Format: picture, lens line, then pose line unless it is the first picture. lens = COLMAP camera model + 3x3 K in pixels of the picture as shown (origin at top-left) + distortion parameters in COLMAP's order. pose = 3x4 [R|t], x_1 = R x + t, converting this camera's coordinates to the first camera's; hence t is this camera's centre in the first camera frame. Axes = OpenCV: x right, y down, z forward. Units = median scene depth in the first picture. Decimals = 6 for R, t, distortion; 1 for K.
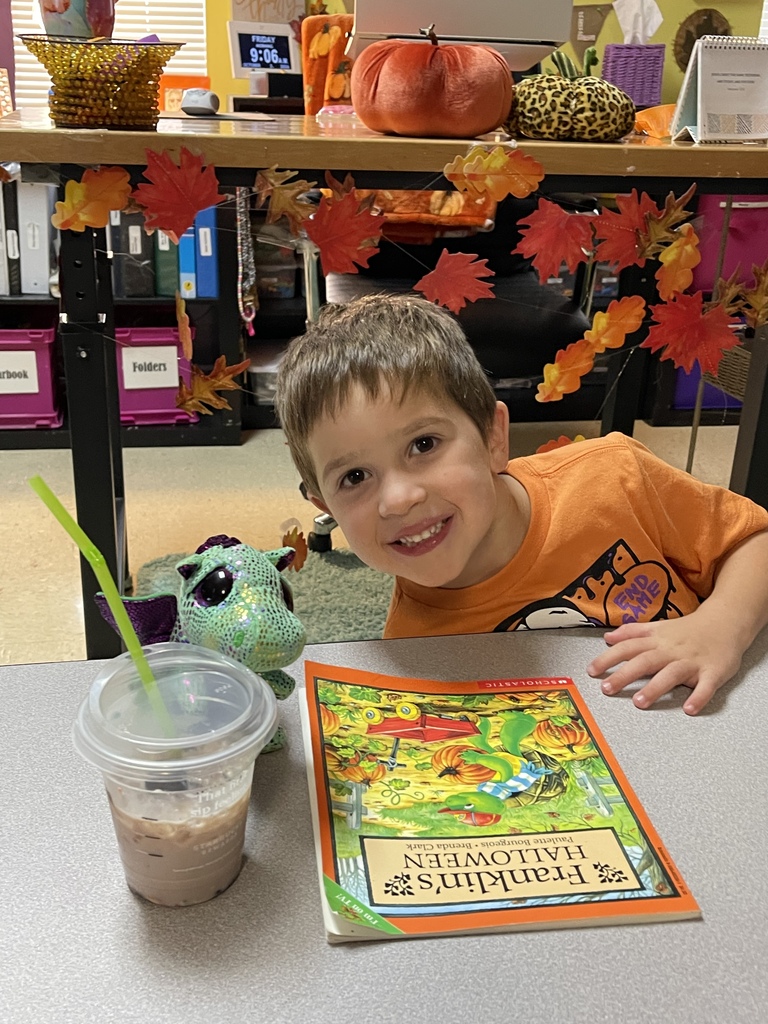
lens RADIAL K [[1175.7, 0, 379.0], [0, 1175.7, 509.9], [0, 0, 1]] dist [0.035547, 0.000000]
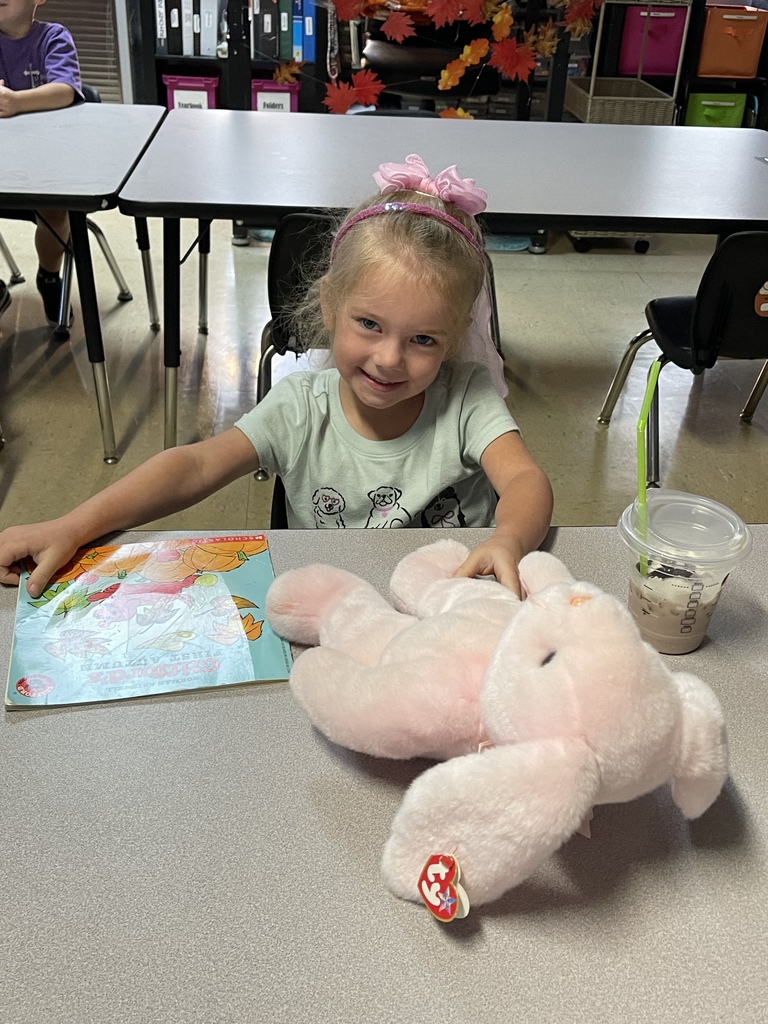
lens RADIAL K [[1175.7, 0, 388.3], [0, 1175.7, 515.2], [0, 0, 1]] dist [0.035547, 0.000000]
pose [[0.992294, 0.071610, -0.101120, 0.191452], [-0.058417, 0.990067, 0.127884, 0.248174], [0.109273, -0.120991, 0.986621, -0.755553]]
